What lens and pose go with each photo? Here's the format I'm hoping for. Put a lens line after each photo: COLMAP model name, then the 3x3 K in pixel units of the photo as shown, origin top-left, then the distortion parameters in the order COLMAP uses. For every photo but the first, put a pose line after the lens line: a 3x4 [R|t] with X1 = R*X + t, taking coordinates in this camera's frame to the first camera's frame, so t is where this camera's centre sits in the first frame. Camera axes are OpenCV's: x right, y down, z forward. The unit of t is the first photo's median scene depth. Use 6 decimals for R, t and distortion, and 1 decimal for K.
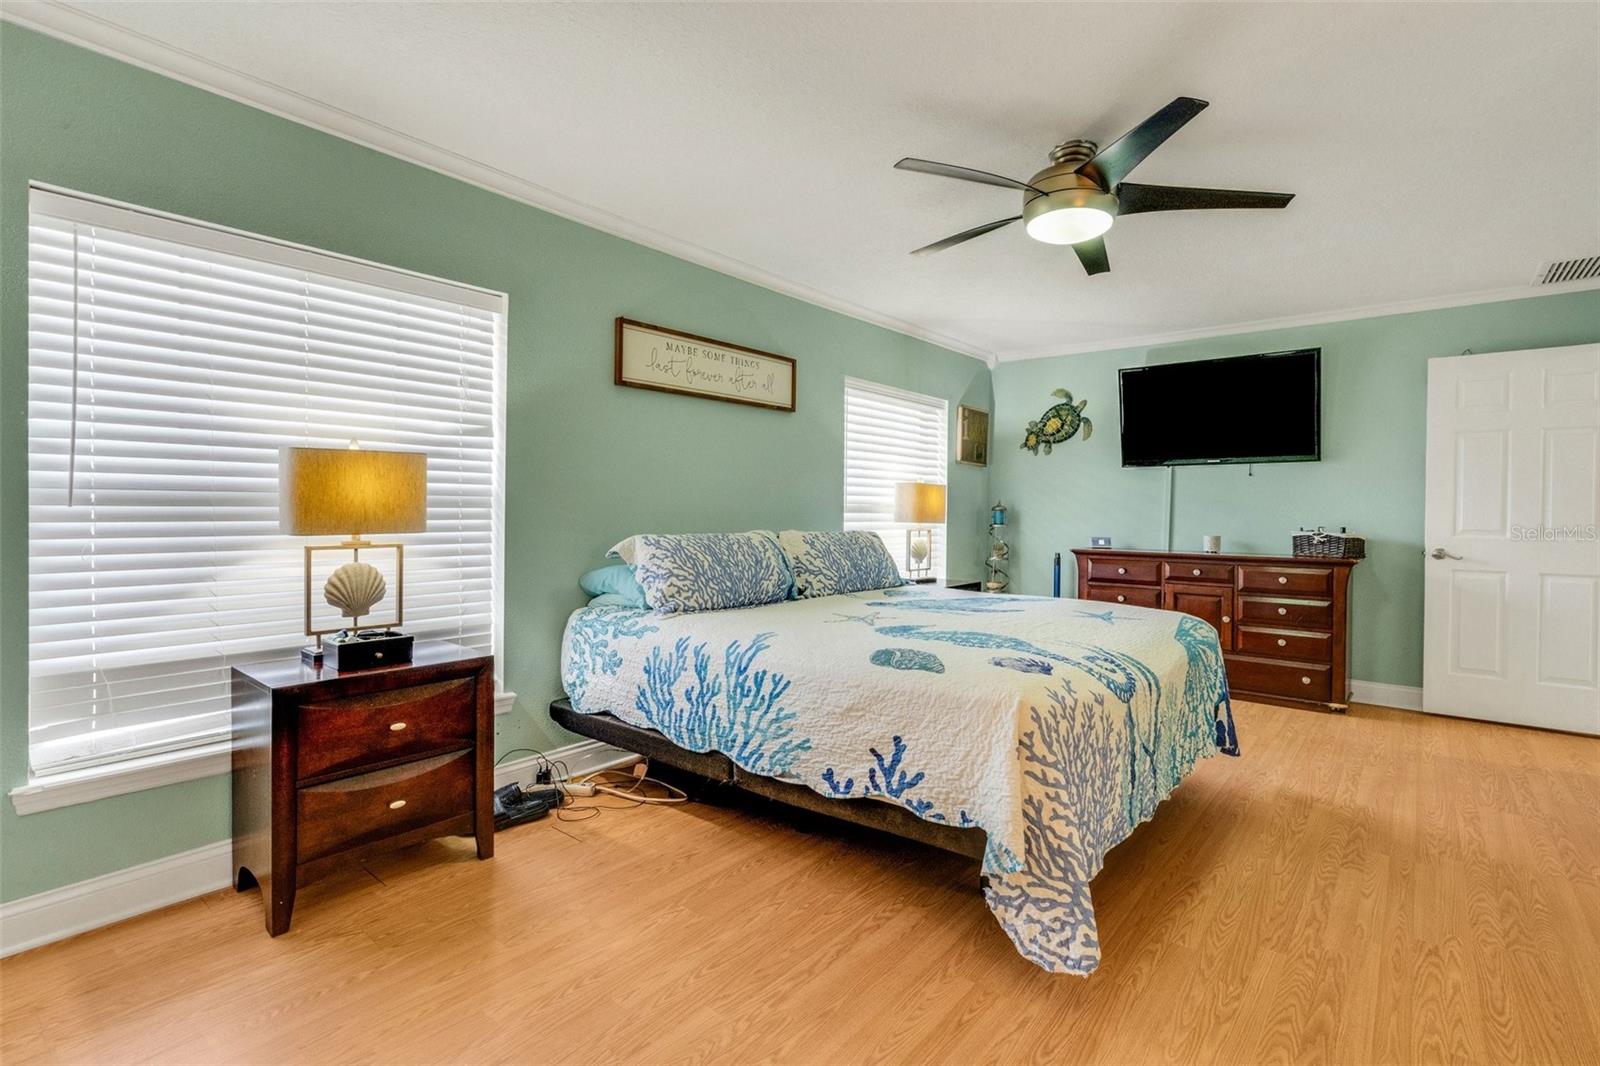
lens RADIAL K [[758.0, 0, 798.6], [0, 758.0, 528.2], [0, 0, 1]] dist [-0.001232, 0.000504]
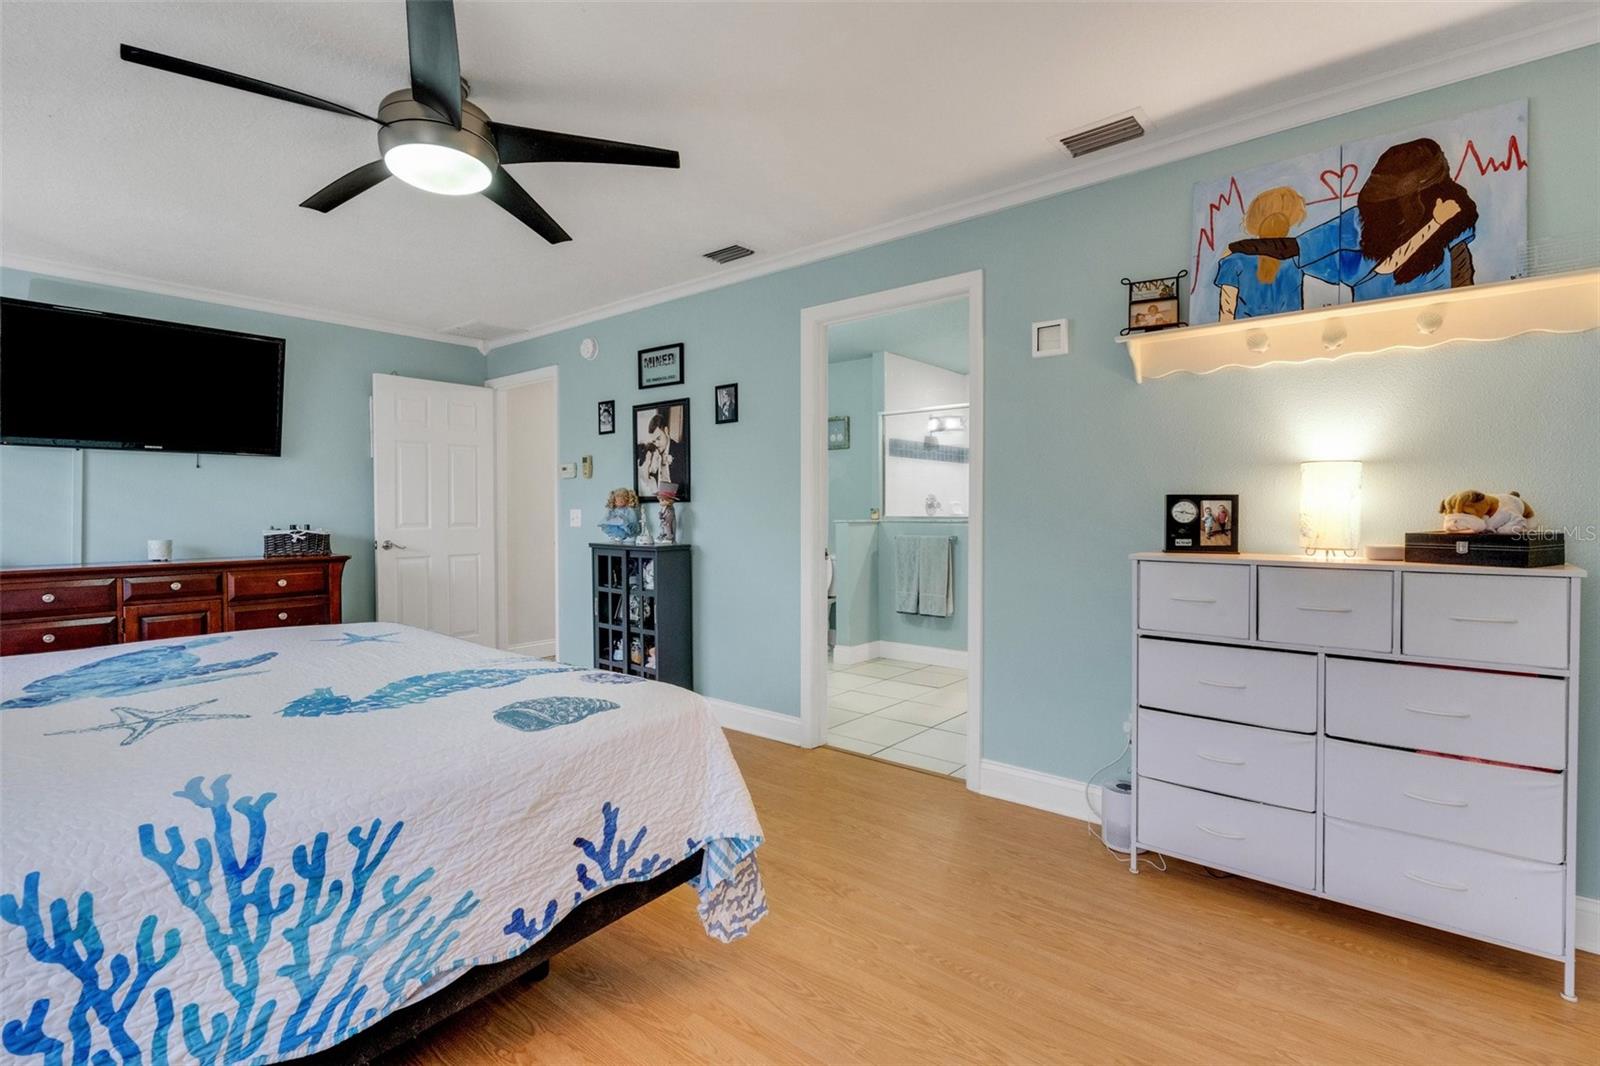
lens RADIAL K [[758.0, 0, 797.4], [0, 758.0, 525.0], [0, 0, 1]] dist [-0.001232, 0.000504]
pose [[-0.017058, -0.028675, 0.999443, -0.537034], [0.024965, 0.999265, 0.029096, -0.024424], [-0.999543, 0.025447, -0.016329, 0.673873]]
